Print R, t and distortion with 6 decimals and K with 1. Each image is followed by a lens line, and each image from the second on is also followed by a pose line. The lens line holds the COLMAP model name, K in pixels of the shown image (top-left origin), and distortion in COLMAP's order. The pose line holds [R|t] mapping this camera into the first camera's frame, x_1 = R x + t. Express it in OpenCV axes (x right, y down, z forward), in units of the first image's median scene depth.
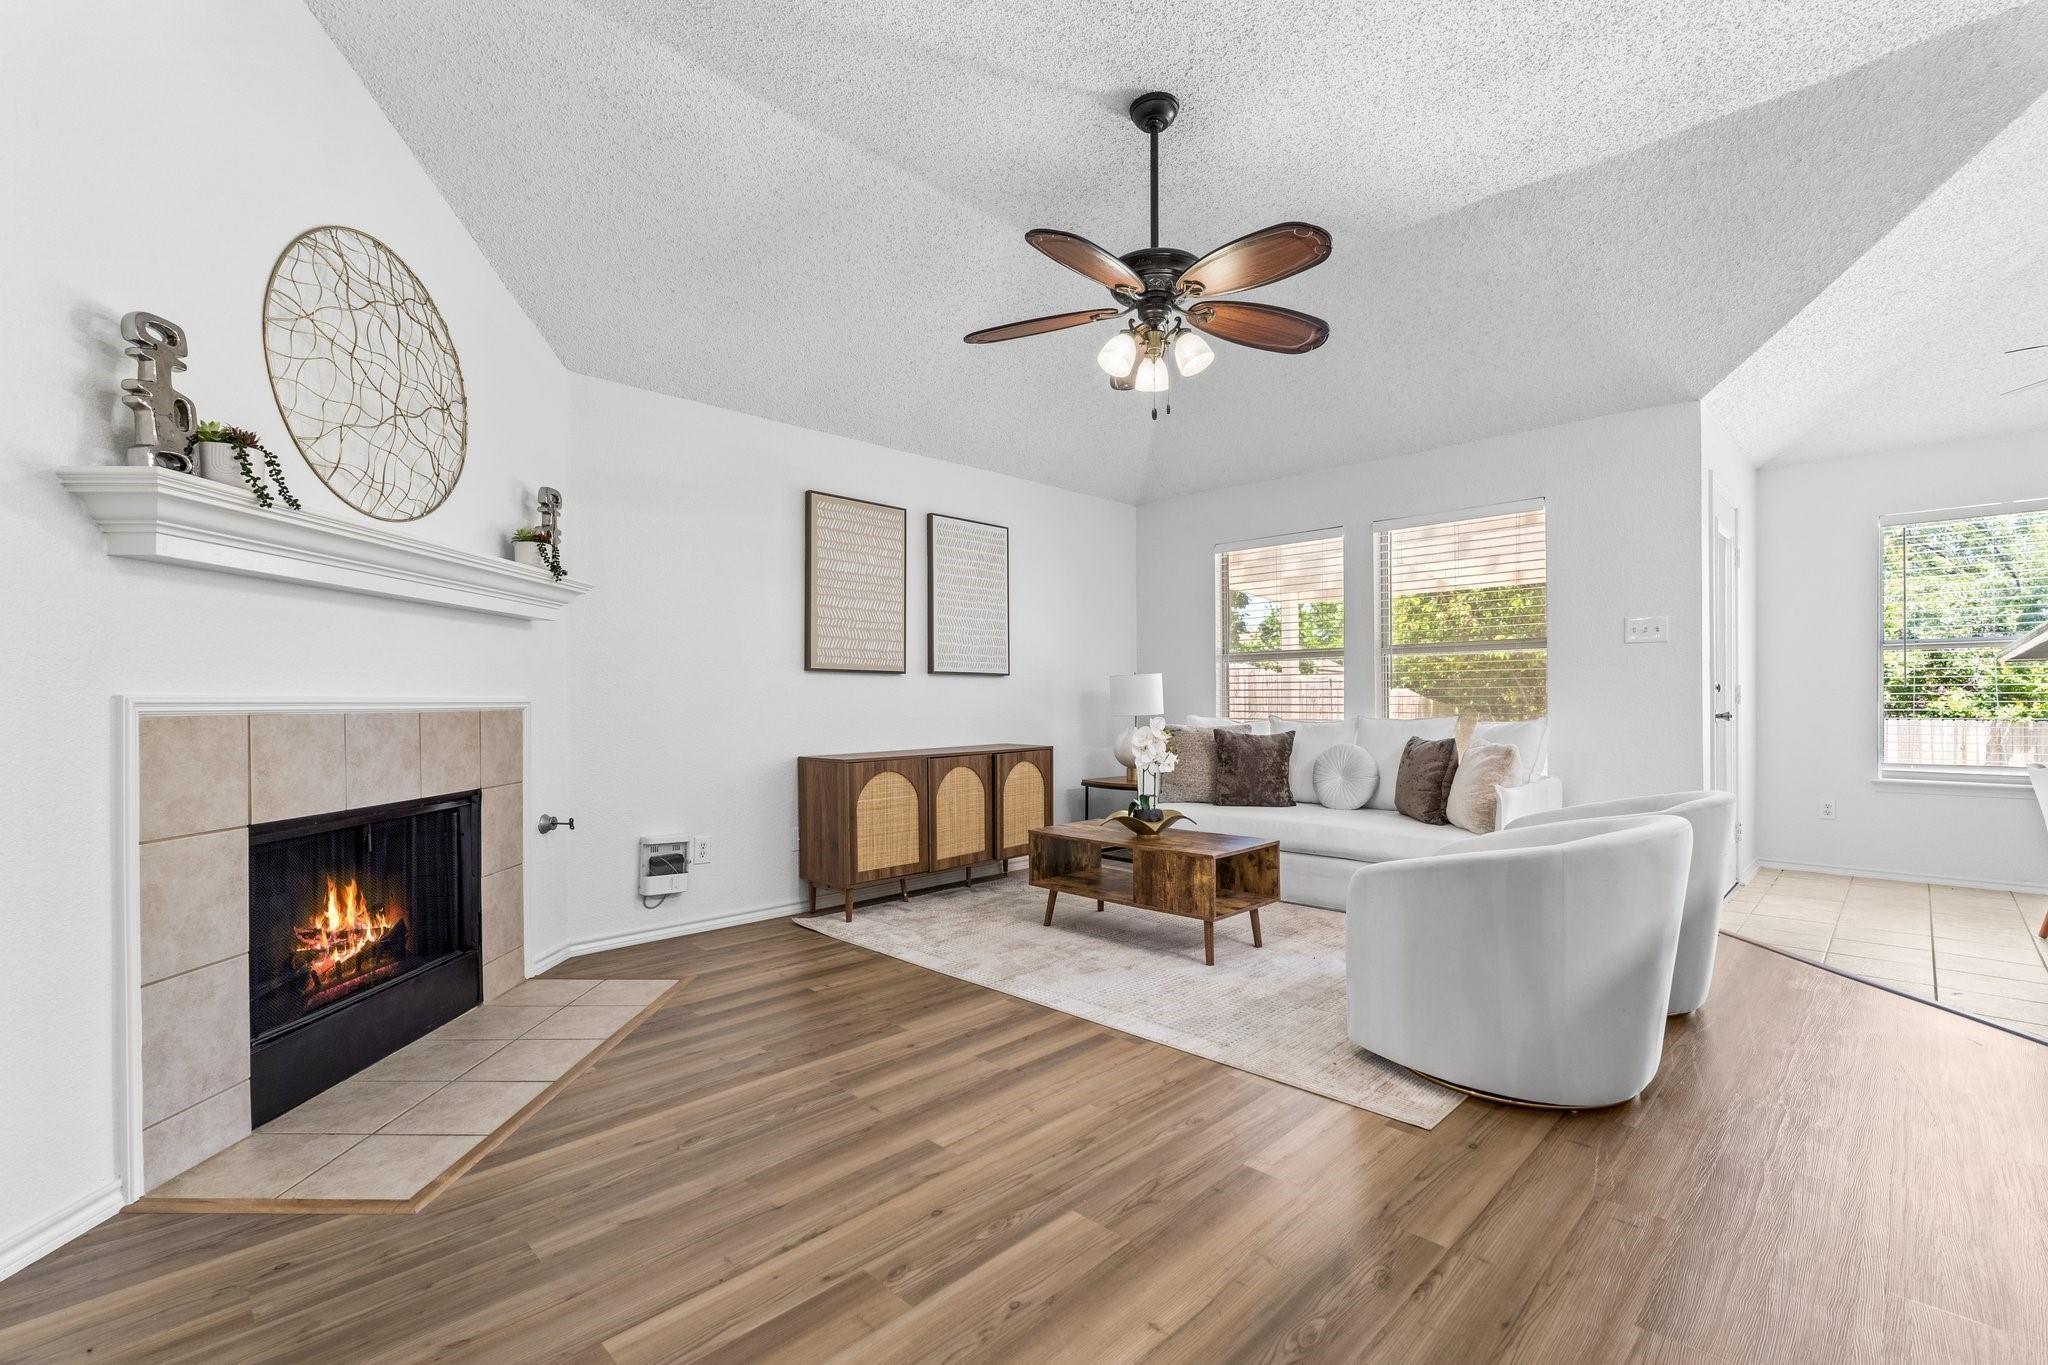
lens RADIAL K [[899.8, 0, 1018.6], [0, 899.8, 696.3], [0, 0, 1]] dist [-0.002802, -0.000007]
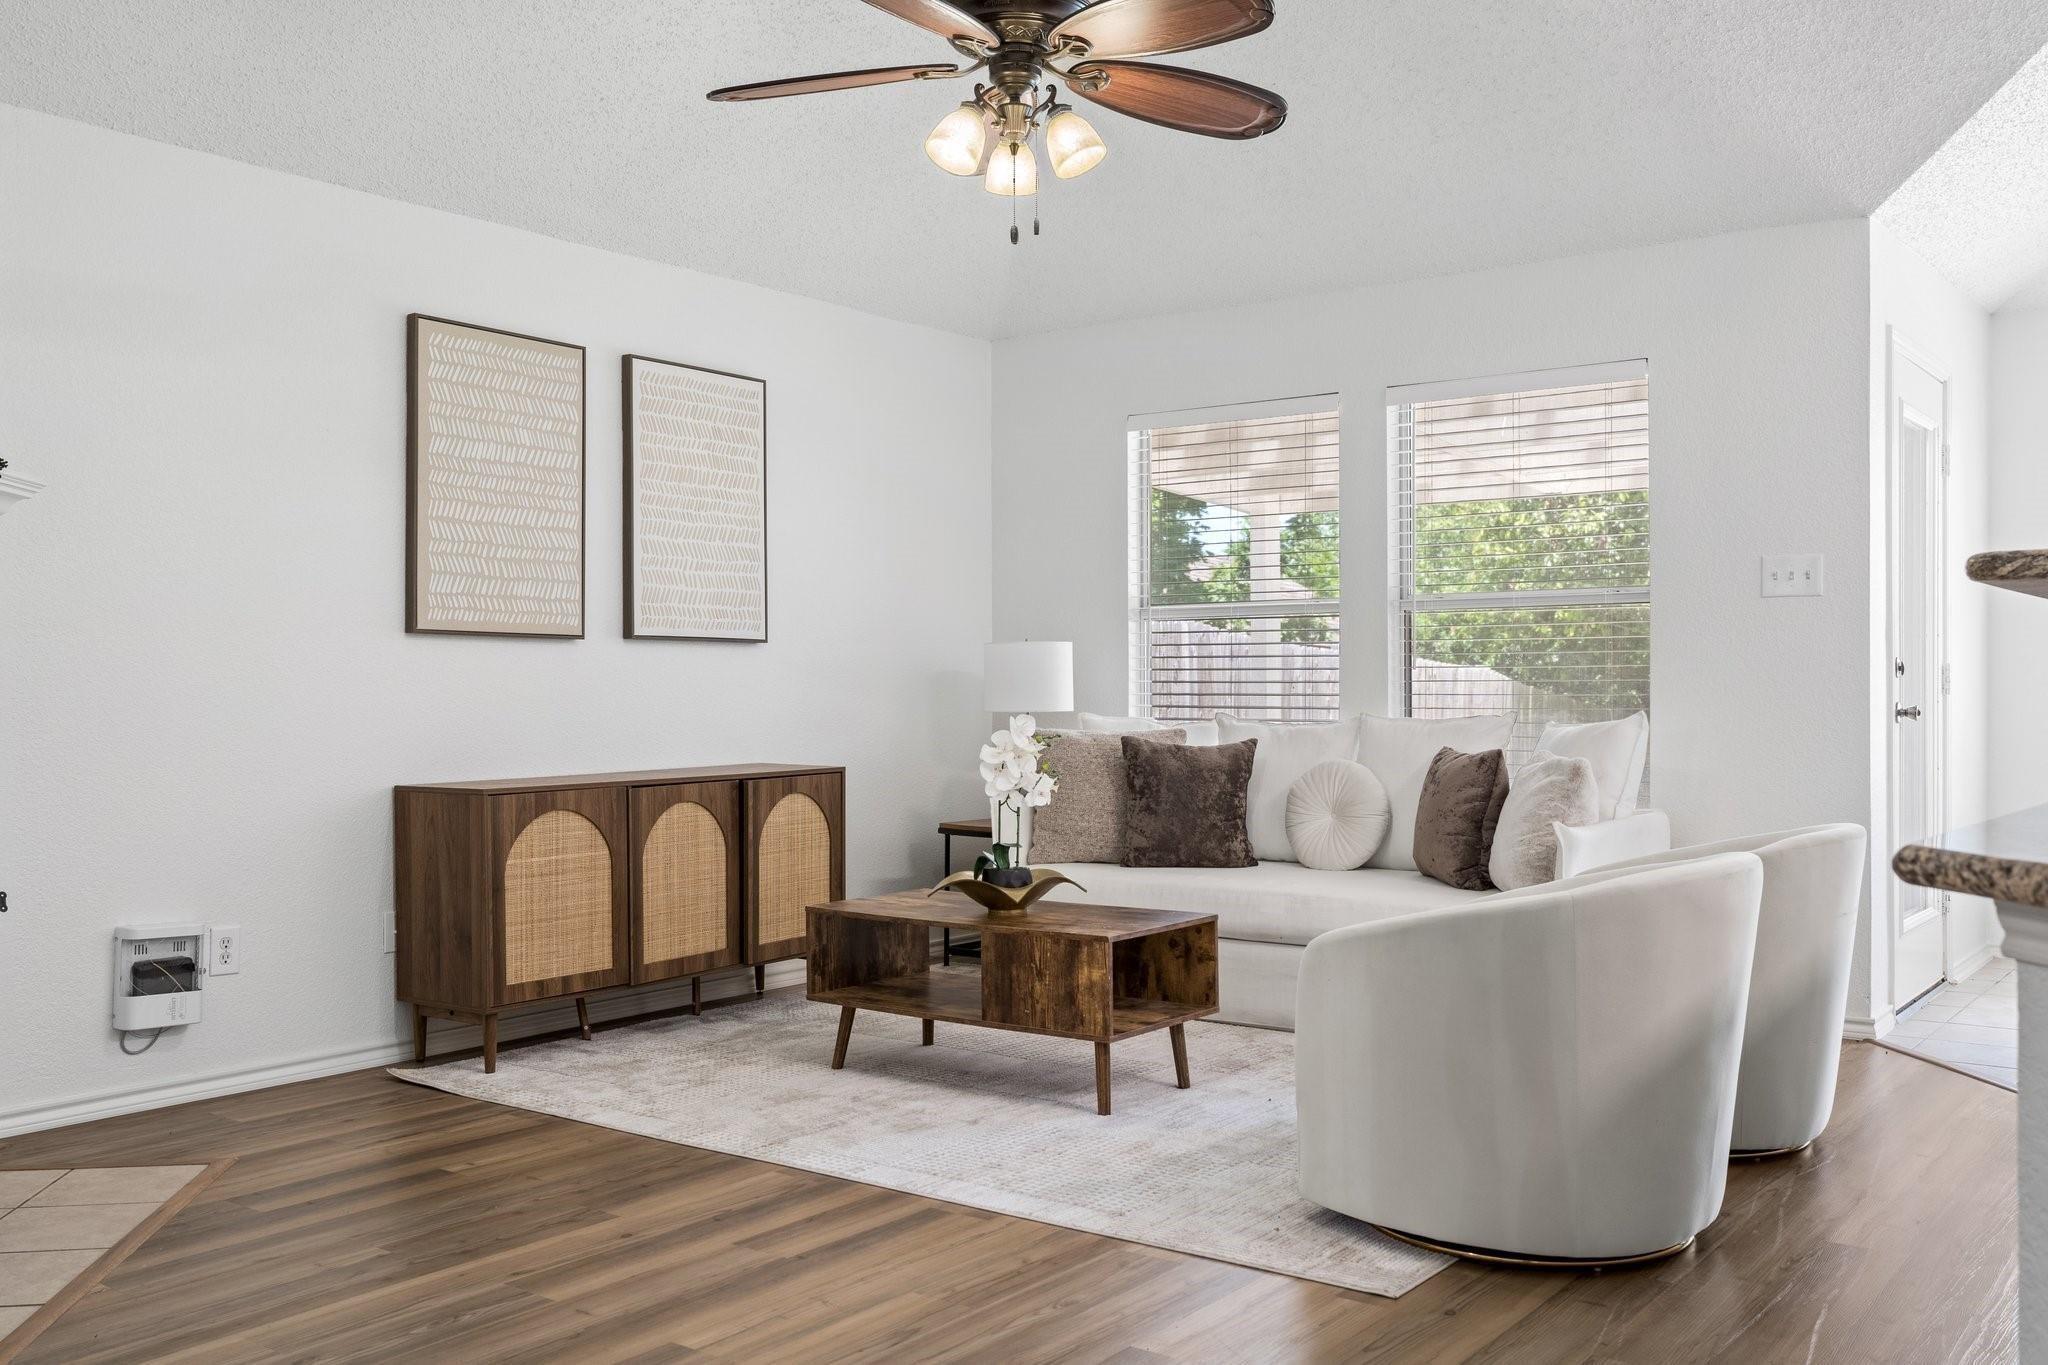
lens RADIAL K [[1817.5, 0, 1024.1], [0, 1817.5, 681.6], [0, 0, 1]] dist [-0.022911, -0.003784]
pose [[0.989675, 0.001836, 0.143320, -0.019798], [-0.001987, 0.999998, 0.000914, -0.000135], [-0.143318, -0.001189, 0.989676, -0.210760]]
